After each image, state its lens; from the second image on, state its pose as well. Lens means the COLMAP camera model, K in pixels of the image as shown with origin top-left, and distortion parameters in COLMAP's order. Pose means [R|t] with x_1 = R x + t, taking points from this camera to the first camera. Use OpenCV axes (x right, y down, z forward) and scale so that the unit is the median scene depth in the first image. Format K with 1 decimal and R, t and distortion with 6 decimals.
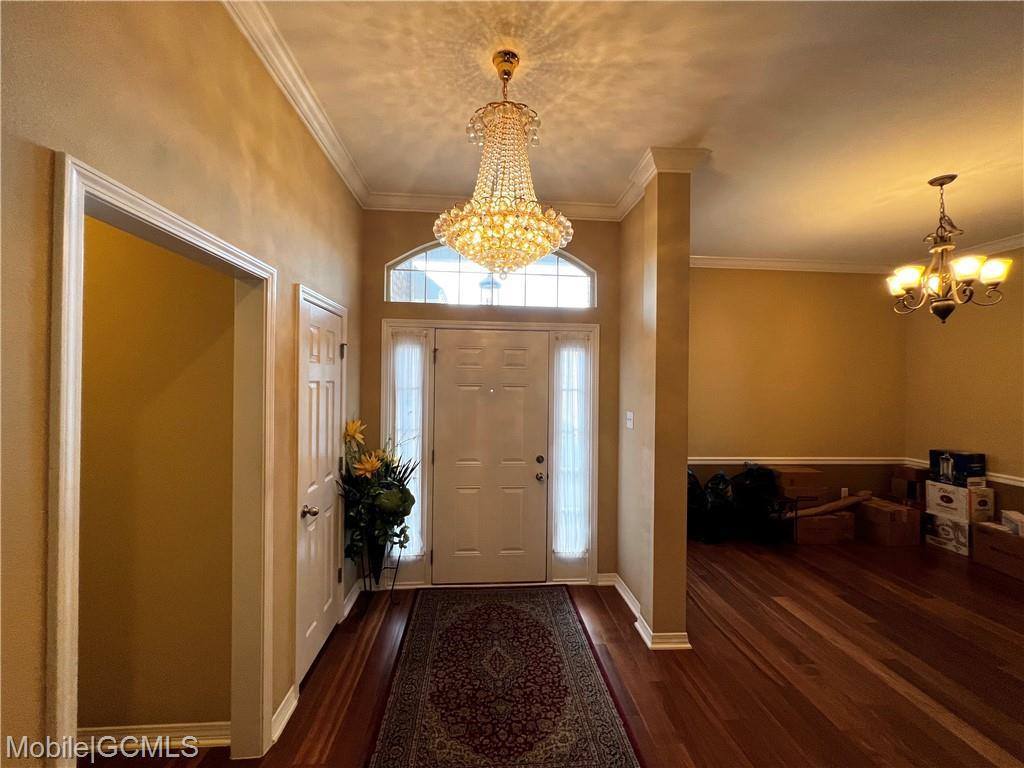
lens RADIAL K [[411.7, 0, 510.2], [0, 411.7, 379.7], [0, 0, 1]] dist [0.000593, 0.000268]
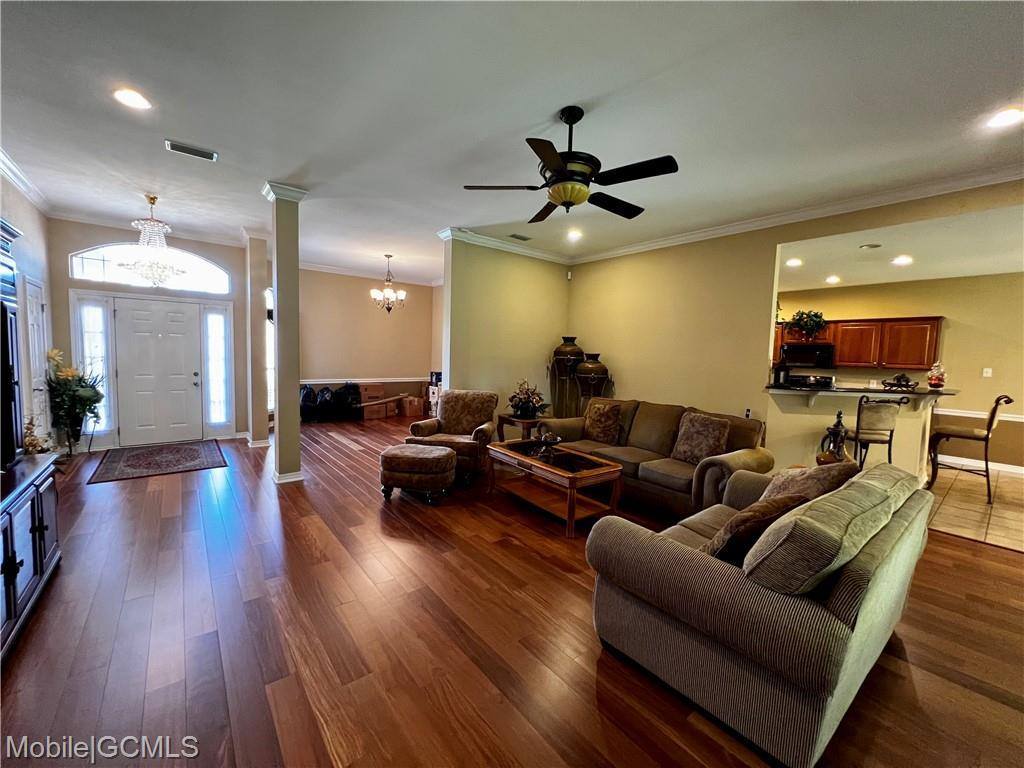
lens RADIAL K [[411.7, 0, 510.2], [0, 411.7, 379.7], [0, 0, 1]] dist [0.000593, 0.000268]
pose [[0.824323, -0.028035, 0.565426, 0.200868], [-0.018187, 0.996946, 0.075945, 0.056110], [-0.565828, -0.072887, 0.821295, -1.387147]]
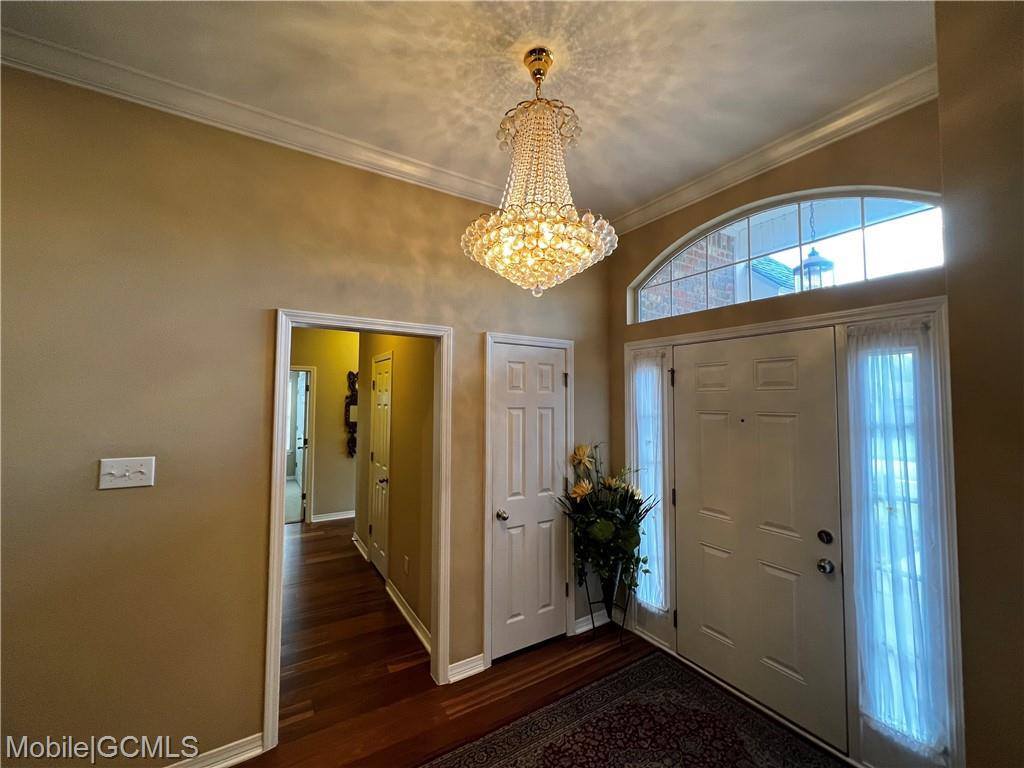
lens RADIAL K [[411.7, 0, 510.2], [0, 411.7, 379.7], [0, 0, 1]] dist [0.000593, 0.000268]
pose [[0.462370, -0.054393, -0.885017, 0.435798], [0.005156, 0.998265, -0.058659, -0.005893], [0.886672, 0.022559, 0.461848, 0.318897]]
